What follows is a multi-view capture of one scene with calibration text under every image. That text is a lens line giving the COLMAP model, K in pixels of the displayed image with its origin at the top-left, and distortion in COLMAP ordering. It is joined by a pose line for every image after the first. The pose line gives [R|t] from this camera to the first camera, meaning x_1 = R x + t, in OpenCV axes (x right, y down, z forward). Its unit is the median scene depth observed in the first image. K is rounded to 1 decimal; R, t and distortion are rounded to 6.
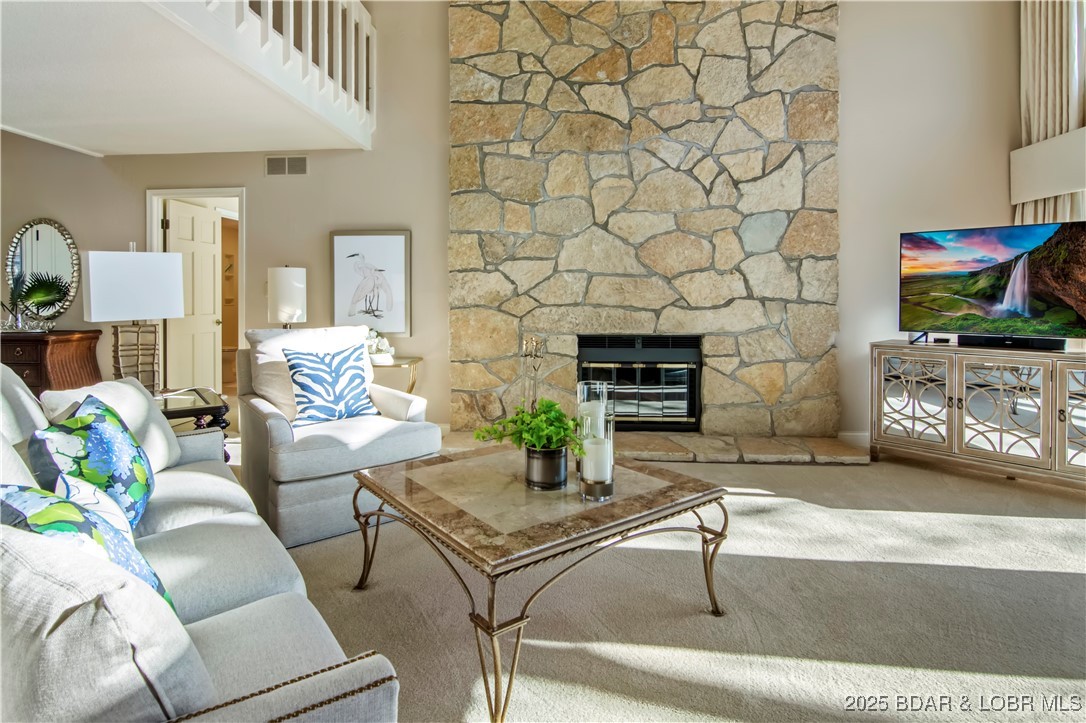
lens RADIAL K [[564.4, 0, 551.3], [0, 564.4, 304.0], [0, 0, 1]] dist [-0.000179, -0.007409]
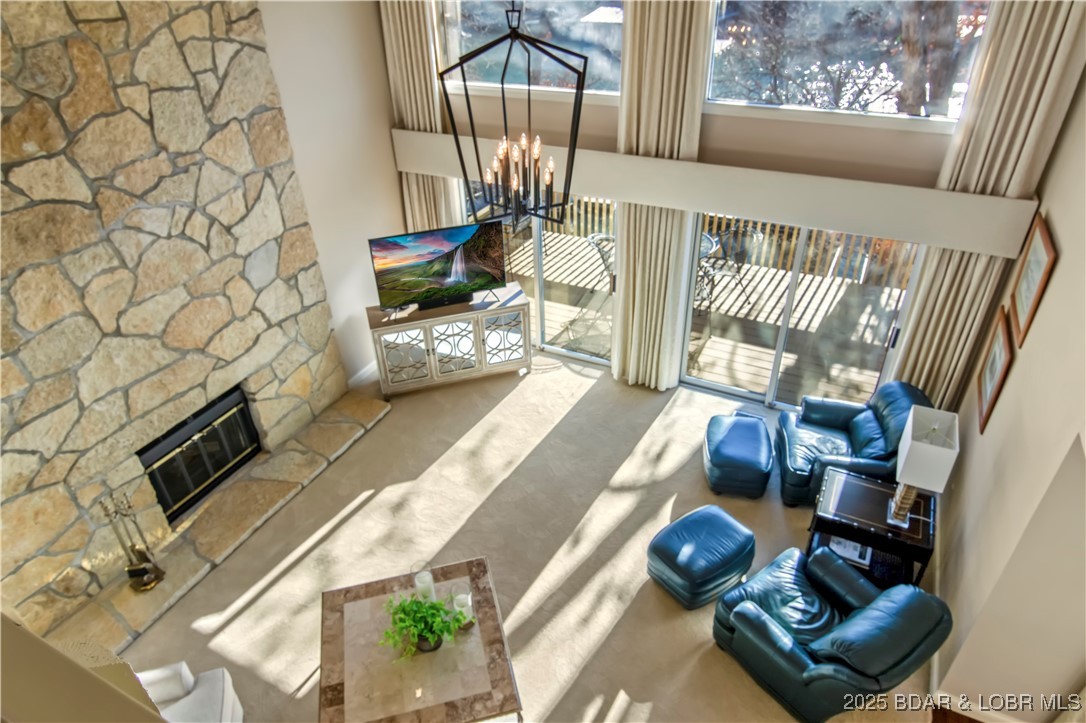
lens RADIAL K [[647.3, 0, 548.0], [0, 647.3, 363.2], [0, 0, 1]] dist [-0.014080, -0.002634]
pose [[0.380436, -0.515514, 0.767798, -0.408601], [0.032470, 0.837159, 0.545996, -0.592381], [-0.924237, -0.182786, 0.335224, 0.101863]]
